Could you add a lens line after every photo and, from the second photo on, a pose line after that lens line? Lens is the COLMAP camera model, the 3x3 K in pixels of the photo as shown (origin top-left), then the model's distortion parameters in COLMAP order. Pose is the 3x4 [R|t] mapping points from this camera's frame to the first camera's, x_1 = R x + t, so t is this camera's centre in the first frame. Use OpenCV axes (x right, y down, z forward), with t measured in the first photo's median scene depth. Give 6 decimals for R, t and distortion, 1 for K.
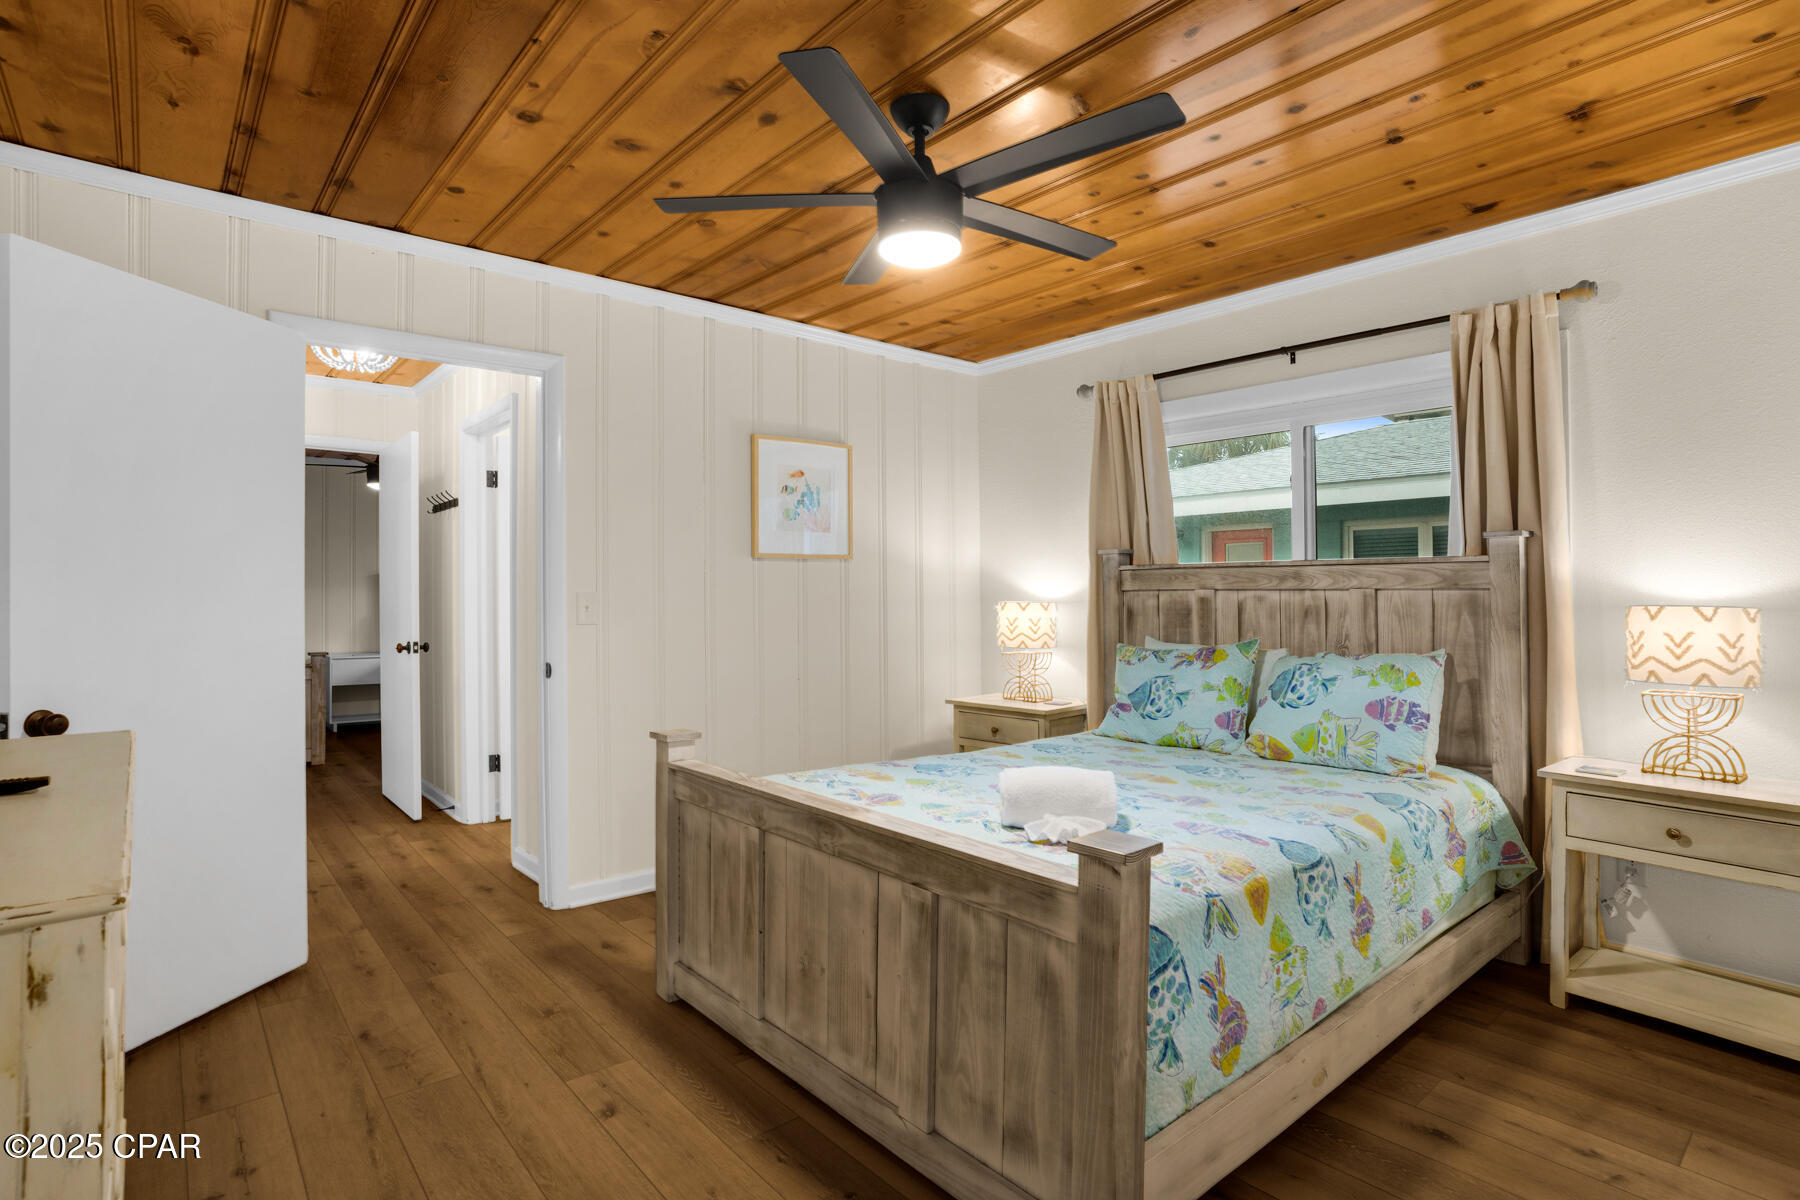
lens RADIAL K [[899.7, 0, 896.2], [0, 899.7, 594.2], [0, 0, 1]] dist [-0.068398, 0.037823]
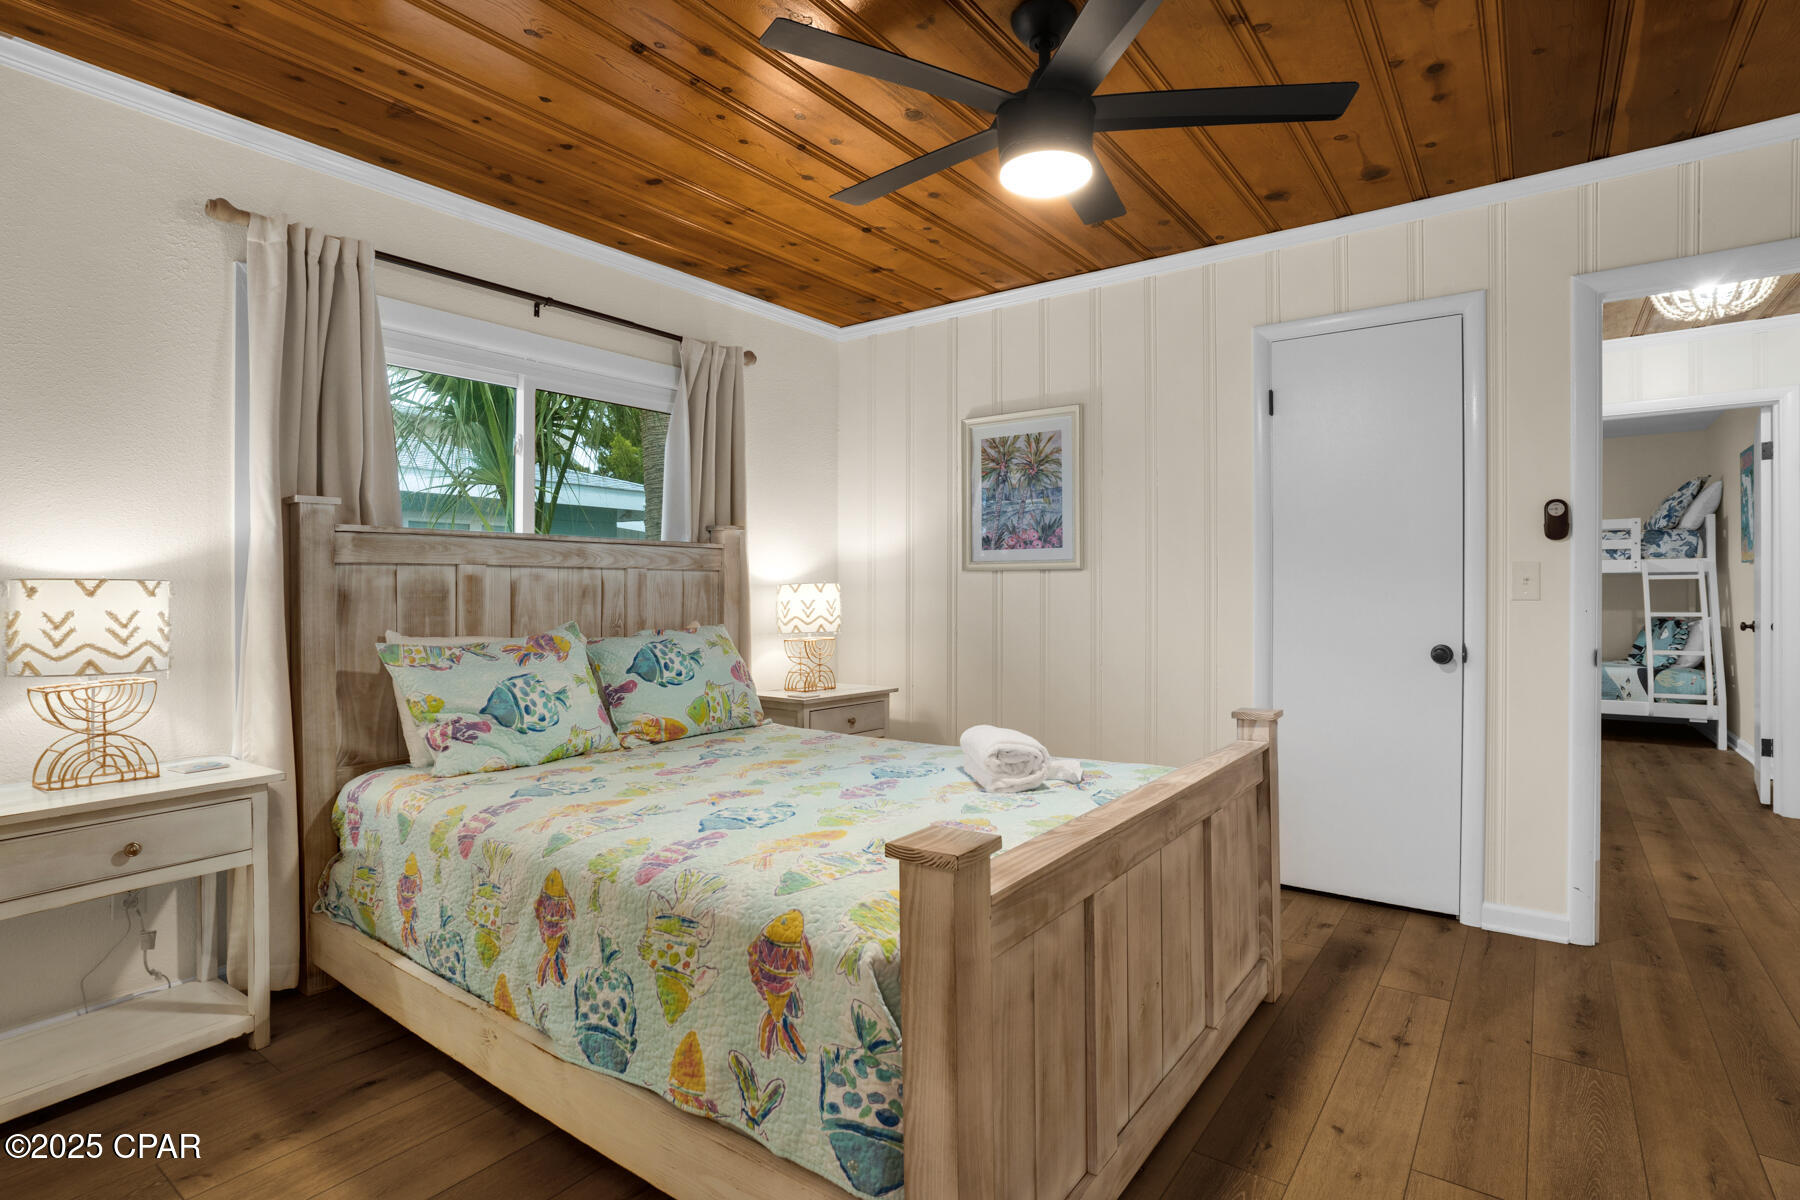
lens RADIAL K [[899.7, 0, 896.2], [0, 899.7, 594.2], [0, 0, 1]] dist [-0.068398, 0.037823]
pose [[-0.225928, -0.009753, 0.974095, -0.538284], [-0.005507, 0.999947, 0.008734, 0.012530], [-0.974128, -0.003391, -0.225970, 0.882878]]
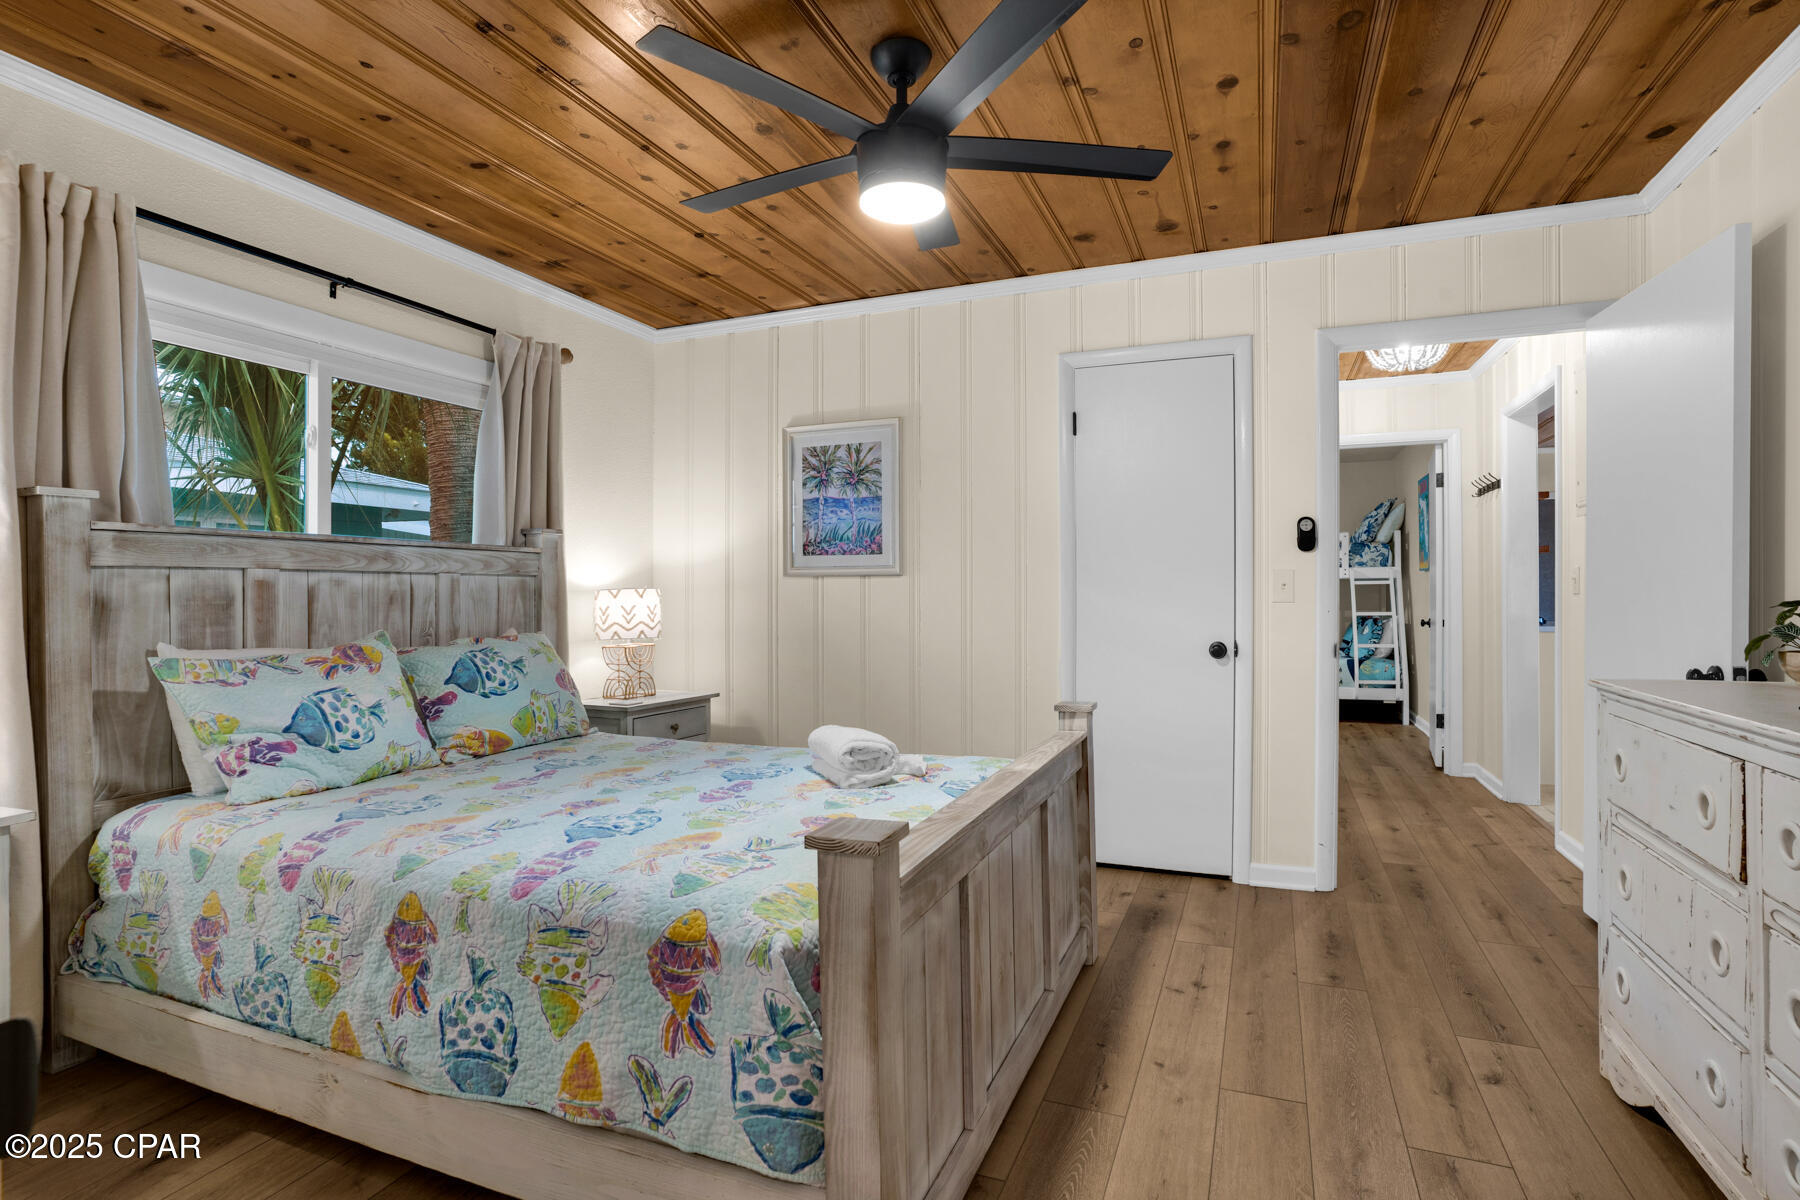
lens RADIAL K [[893.9, 0, 900.7], [0, 893.9, 601.9], [0, 0, 1]] dist [-0.067911, 0.037642]
pose [[-0.457927, -0.011641, 0.888914, -0.540892], [-0.003784, 0.999931, 0.011145, 0.012173], [-0.888982, 0.001740, -0.457939, 0.940785]]
